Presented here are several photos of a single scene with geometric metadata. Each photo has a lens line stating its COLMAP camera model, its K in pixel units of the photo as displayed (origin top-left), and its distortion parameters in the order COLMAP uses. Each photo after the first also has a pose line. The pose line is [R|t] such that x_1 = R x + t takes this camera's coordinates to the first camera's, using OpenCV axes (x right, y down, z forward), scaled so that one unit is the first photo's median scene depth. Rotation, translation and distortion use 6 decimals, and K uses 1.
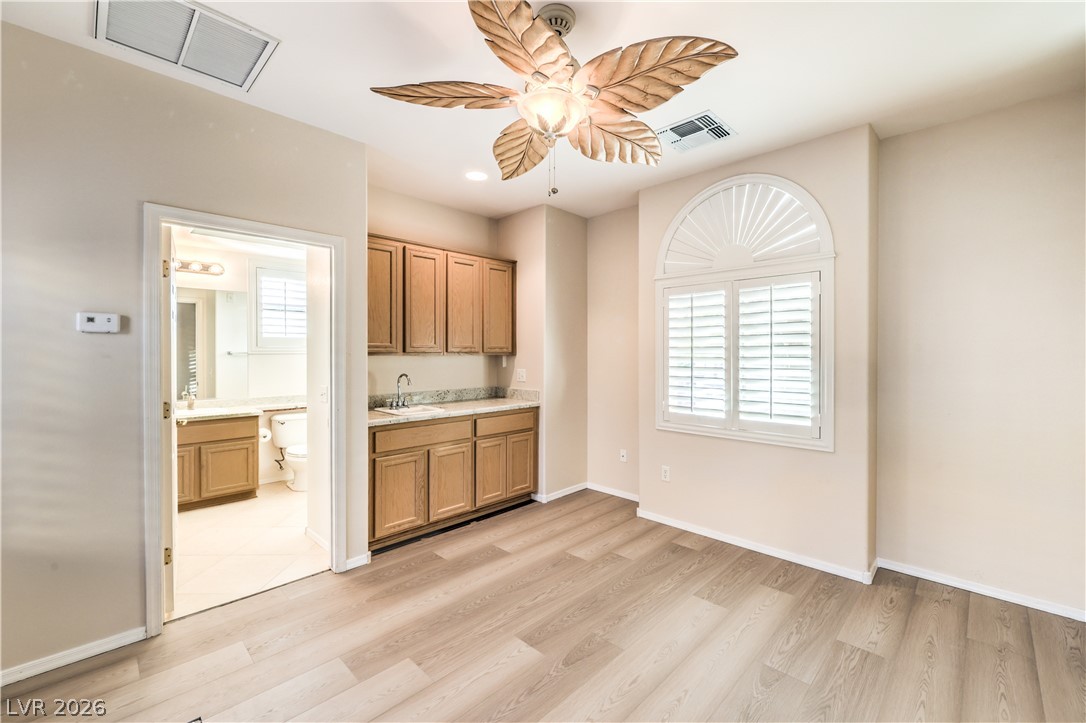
lens RADIAL K [[436.0, 0, 549.9], [0, 436.0, 351.7], [0, 0, 1]] dist [-0.006246, 0.000646]
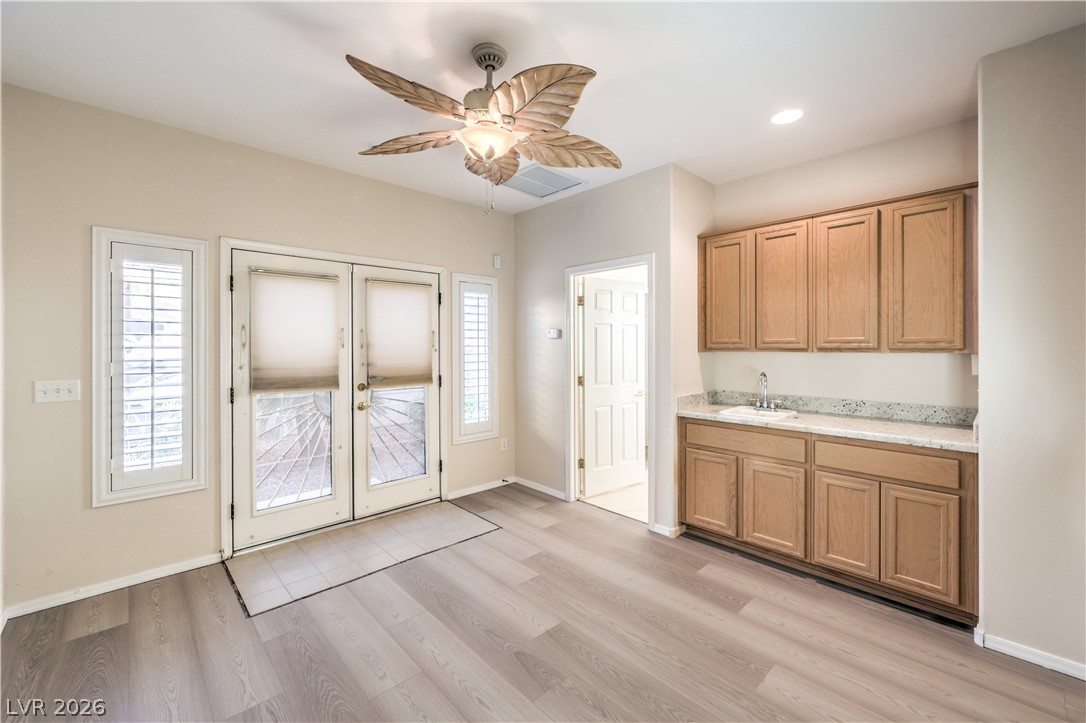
lens RADIAL K [[436.0, 0, 568.0], [0, 436.0, 344.6], [0, 0, 1]] dist [-0.006246, 0.000646]
pose [[0.004432, -0.006259, -0.999971, 0.621476], [-0.000337, 0.999980, -0.006260, -0.000959], [0.999990, 0.000364, 0.004430, 0.650233]]
